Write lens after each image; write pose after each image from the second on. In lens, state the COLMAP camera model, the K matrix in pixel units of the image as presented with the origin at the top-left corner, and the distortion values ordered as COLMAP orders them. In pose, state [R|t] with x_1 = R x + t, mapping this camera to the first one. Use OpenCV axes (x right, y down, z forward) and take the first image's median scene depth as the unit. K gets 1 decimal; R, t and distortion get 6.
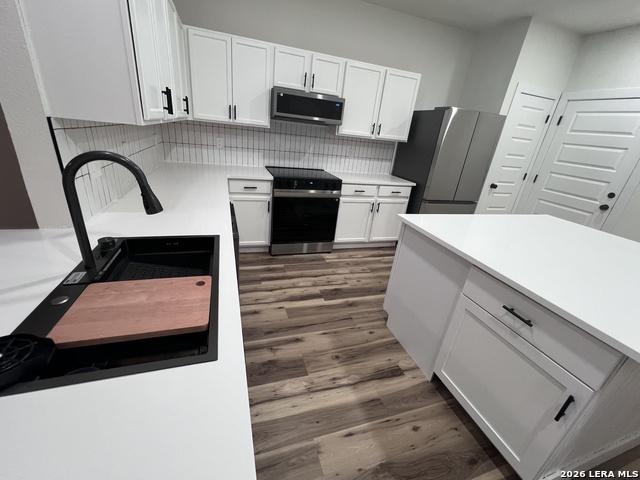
lens RADIAL K [[259.7, 0, 320.0], [0, 259.7, 240.0], [0, 0, 1]] dist [-0.004759, -0.000171]
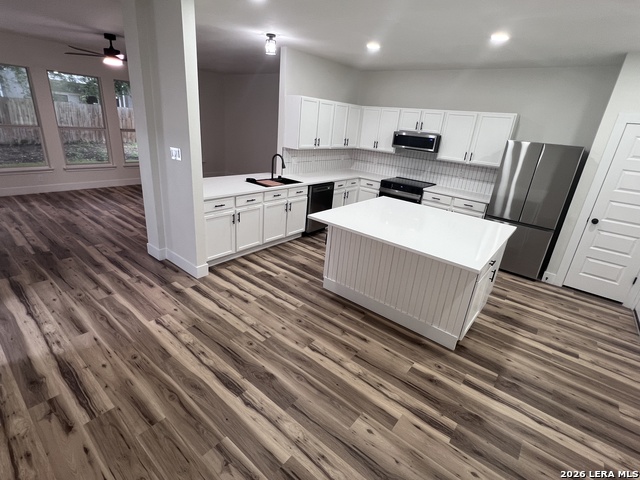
lens RADIAL K [[318.3, 0, 320.0], [0, 318.3, 240.0], [0, 0, 1]] dist [-0.000417, -0.000362]
pose [[0.548931, 0.238613, -0.801086, 1.433579], [-0.355920, 0.933887, 0.034281, 0.206720], [0.756304, 0.266305, 0.597567, -0.476691]]
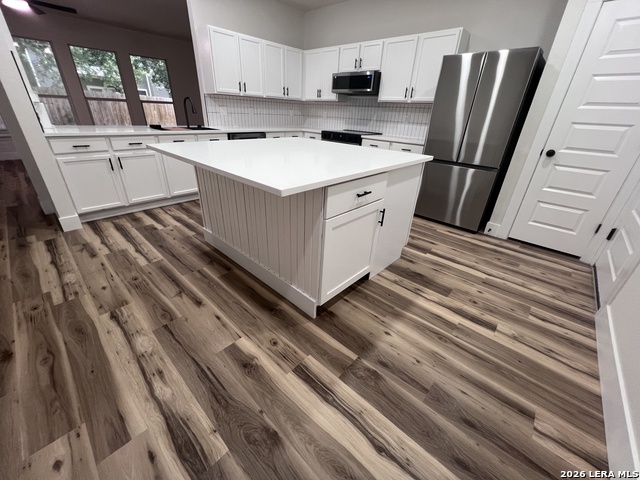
lens RADIAL K [[259.7, 0, 320.0], [0, 259.7, 240.0], [0, 0, 1]] dist [-0.004759, -0.000171]
pose [[0.494548, 0.309142, -0.812314, 1.372252], [-0.336346, 0.929860, 0.149104, 0.151565], [0.801432, 0.199480, 0.563839, 0.232136]]
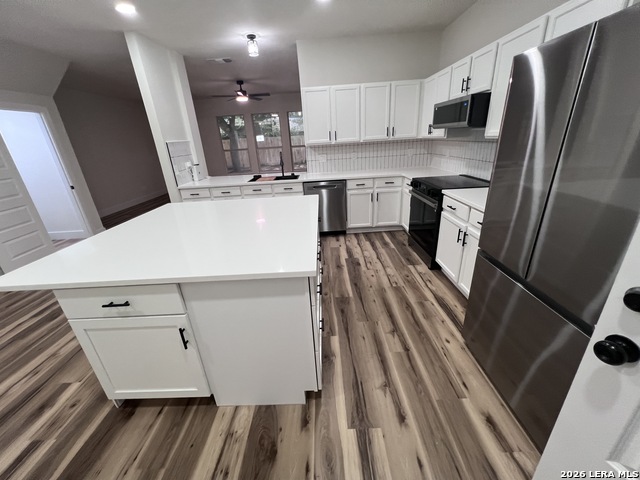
lens RADIAL K [[256.1, 0, 320.0], [0, 256.1, 240.0], [0, 0, 1]] dist [-0.006669, 0.000017]
pose [[-0.315098, 0.269677, -0.909938, 1.188787], [-0.351516, 0.857427, 0.375839, -0.299835], [0.881561, 0.438284, -0.175378, 0.980289]]
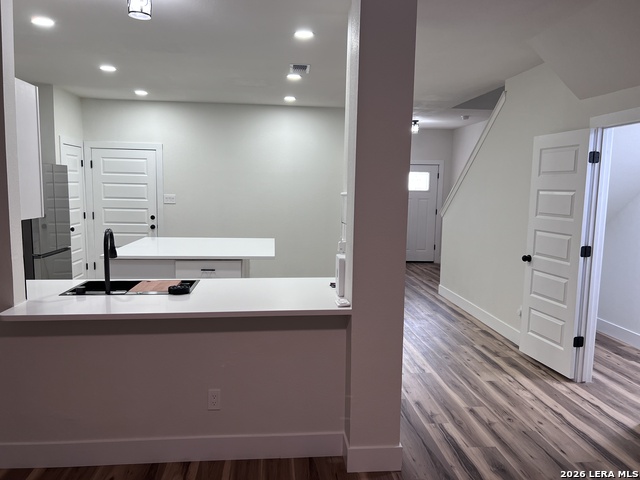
lens RADIAL K [[503.3, 0, 320.0], [0, 503.3, 240.0], [0, 0, 1]] dist [0.005651, 0.002395]
pose [[0.208364, -0.201185, 0.957136, -1.319002], [0.391897, 0.913794, 0.106761, -0.008642], [-0.896103, 0.352854, 0.269246, -0.465757]]
